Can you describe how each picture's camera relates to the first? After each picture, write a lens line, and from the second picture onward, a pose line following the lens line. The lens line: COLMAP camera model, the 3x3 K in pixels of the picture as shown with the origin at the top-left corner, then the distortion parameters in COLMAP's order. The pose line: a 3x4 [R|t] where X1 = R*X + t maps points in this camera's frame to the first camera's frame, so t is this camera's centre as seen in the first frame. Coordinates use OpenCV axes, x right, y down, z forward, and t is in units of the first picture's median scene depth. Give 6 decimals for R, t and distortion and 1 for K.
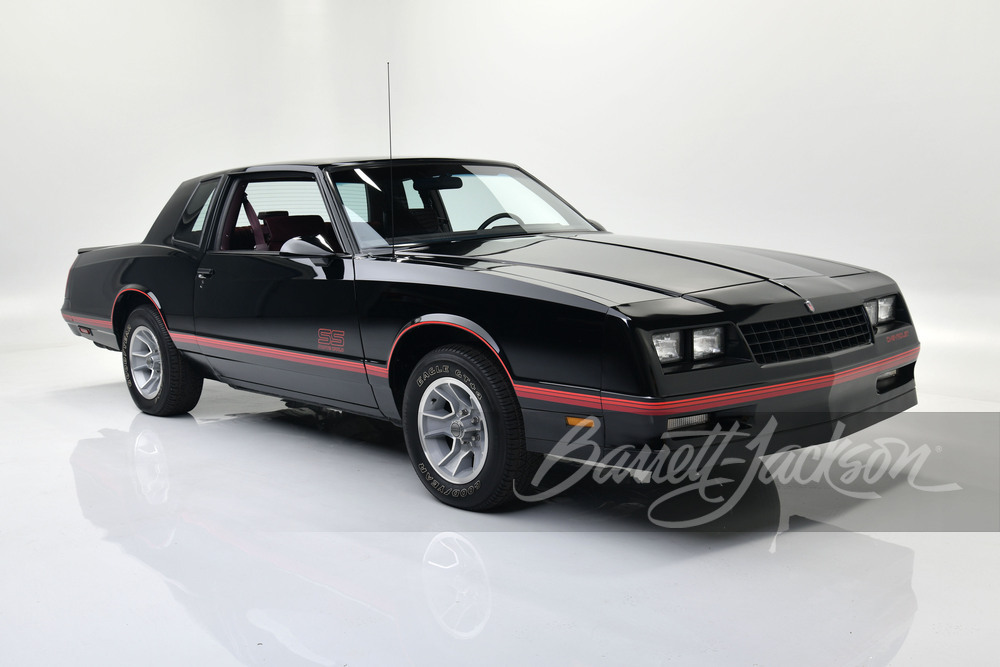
lens RADIAL K [[1023.8, 0, 497.2], [0, 1023.8, 330.4], [0, 0, 1]] dist [0.001302, 0.000000]
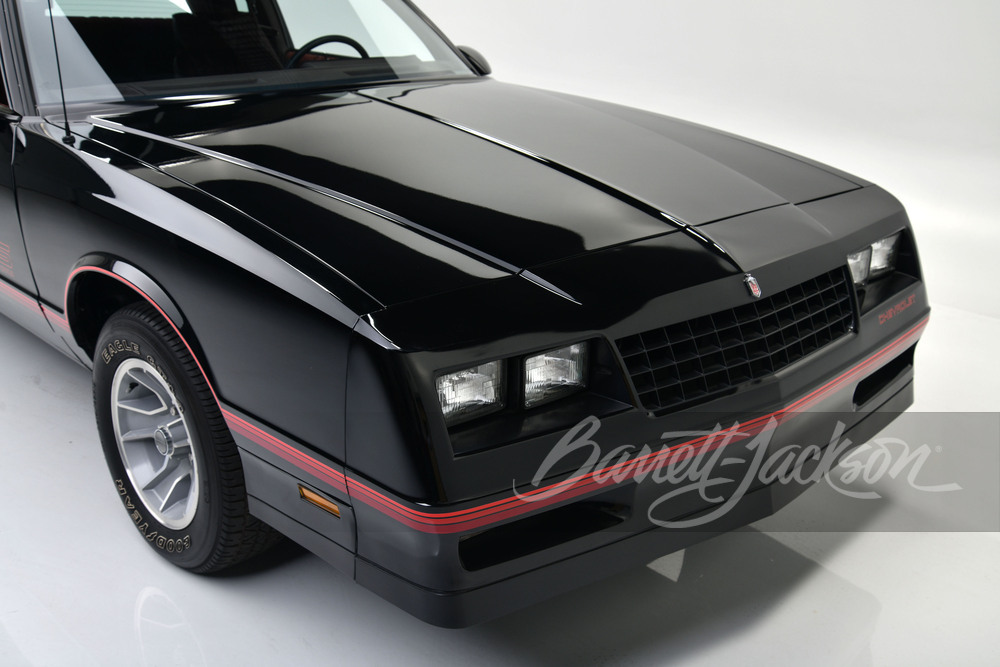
lens RADIAL K [[1079.4, 0, 502.1], [0, 1079.4, 337.2], [0, 0, 1]] dist [0.010099, 0.000000]
pose [[0.998308, 0.034109, 0.047089, 0.128277], [-0.042959, 0.978436, 0.202035, -0.100821], [-0.039182, -0.203716, 0.978246, 0.382521]]
